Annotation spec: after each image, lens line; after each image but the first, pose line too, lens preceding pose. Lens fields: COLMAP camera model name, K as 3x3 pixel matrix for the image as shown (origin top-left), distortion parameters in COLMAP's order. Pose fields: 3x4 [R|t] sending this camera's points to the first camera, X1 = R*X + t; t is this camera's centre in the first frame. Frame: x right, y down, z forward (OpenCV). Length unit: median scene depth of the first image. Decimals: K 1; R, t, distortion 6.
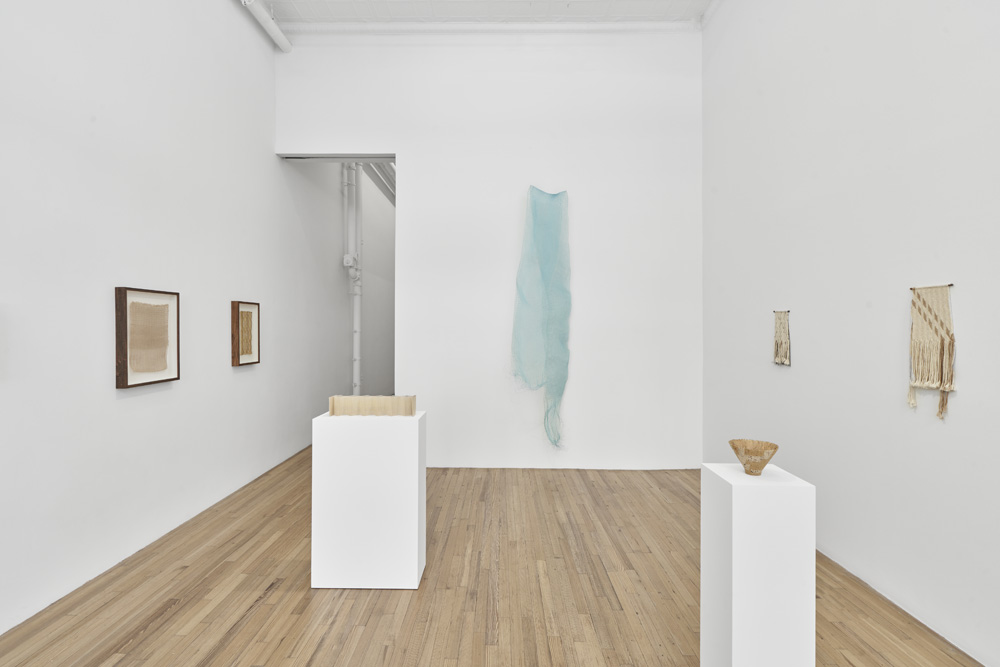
lens RADIAL K [[503.3, 0, 491.3], [0, 503.3, 328.8], [0, 0, 1]] dist [0.002400, -0.000336]
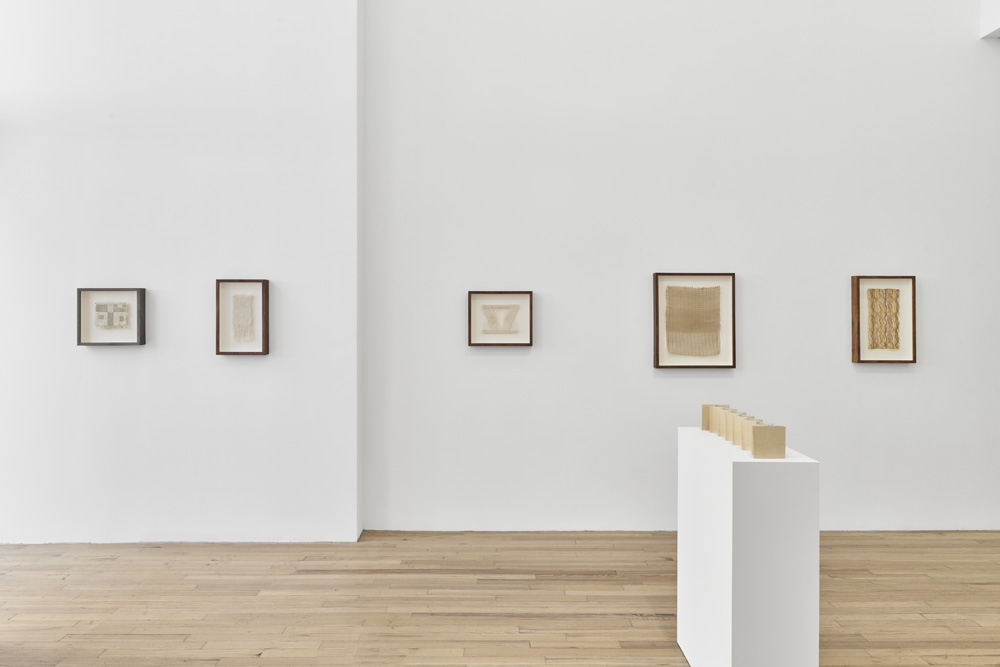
lens RADIAL K [[586.6, 0, 497.7], [0, 586.6, 309.2], [0, 0, 1]] dist [0.002330, 0.000856]
pose [[0.026908, -0.005104, -0.999625, 0.498482], [-0.004026, 0.999978, -0.005214, 0.001693], [0.999630, 0.004164, 0.026886, 0.627194]]
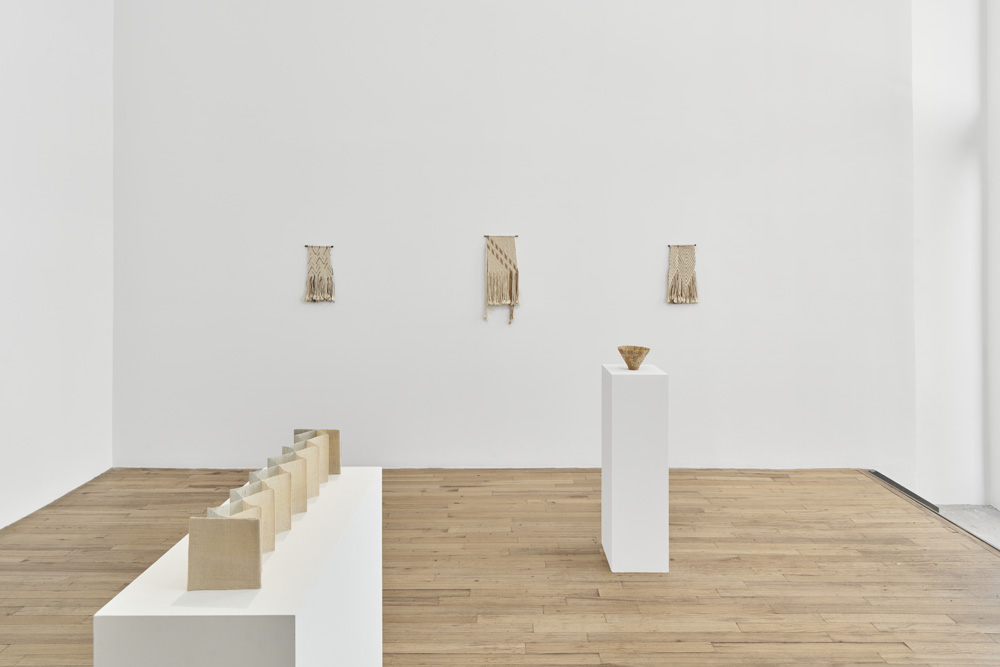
lens RADIAL K [[554.9, 0, 498.5], [0, 554.9, 258.8], [0, 0, 1]] dist [0.002531, -0.001390]
pose [[-0.023375, 0.006630, 0.999705, -0.586697], [-0.000642, 0.999978, -0.006647, -0.004521], [-0.999727, -0.000797, -0.023370, 0.813899]]
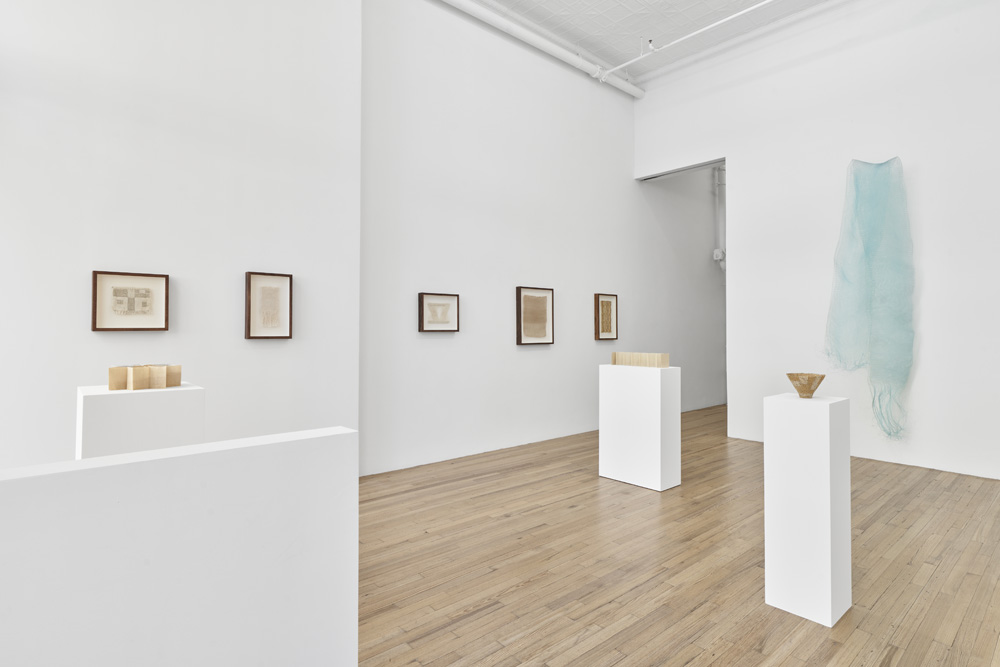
lens RADIAL K [[530.7, 0, 504.5], [0, 530.7, 323.9], [0, 0, 1]] dist [-0.001681, -0.000330]
pose [[0.680780, -0.007533, -0.732449, 0.567598], [-0.001773, 0.999927, -0.011932, 0.067387], [0.732486, 0.009422, 0.680717, -0.277844]]
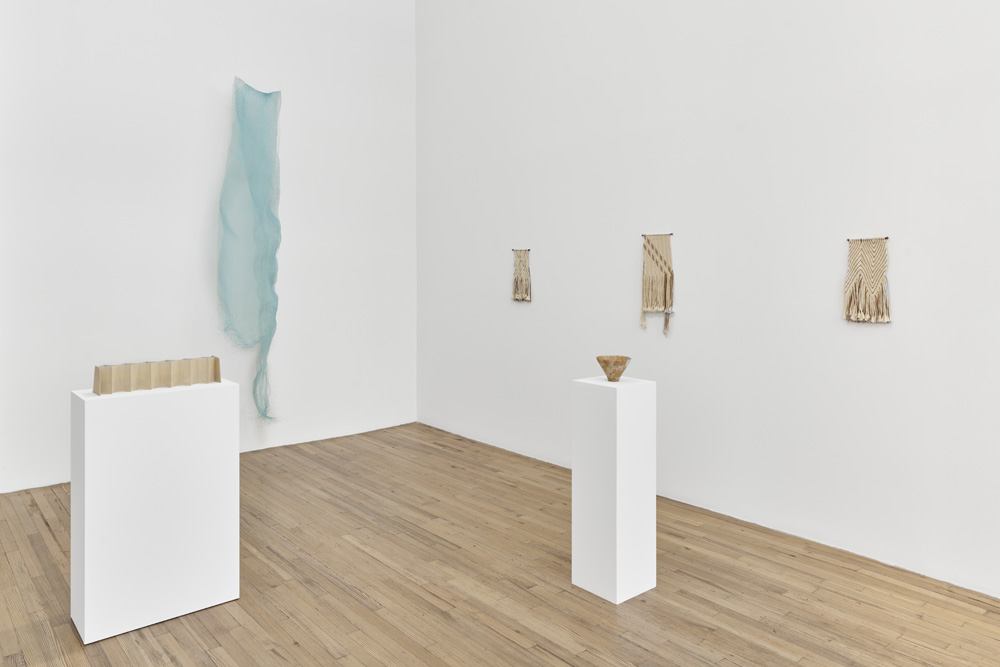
lens RADIAL K [[717.9, 0, 502.0], [0, 717.9, 268.2], [0, 0, 1]] dist [-0.000181, 0.001041]
pose [[0.750115, -0.005942, 0.661280, -0.519662], [0.002752, 0.999979, 0.005865, -0.006081], [-0.661301, -0.002579, 0.750116, -0.105383]]
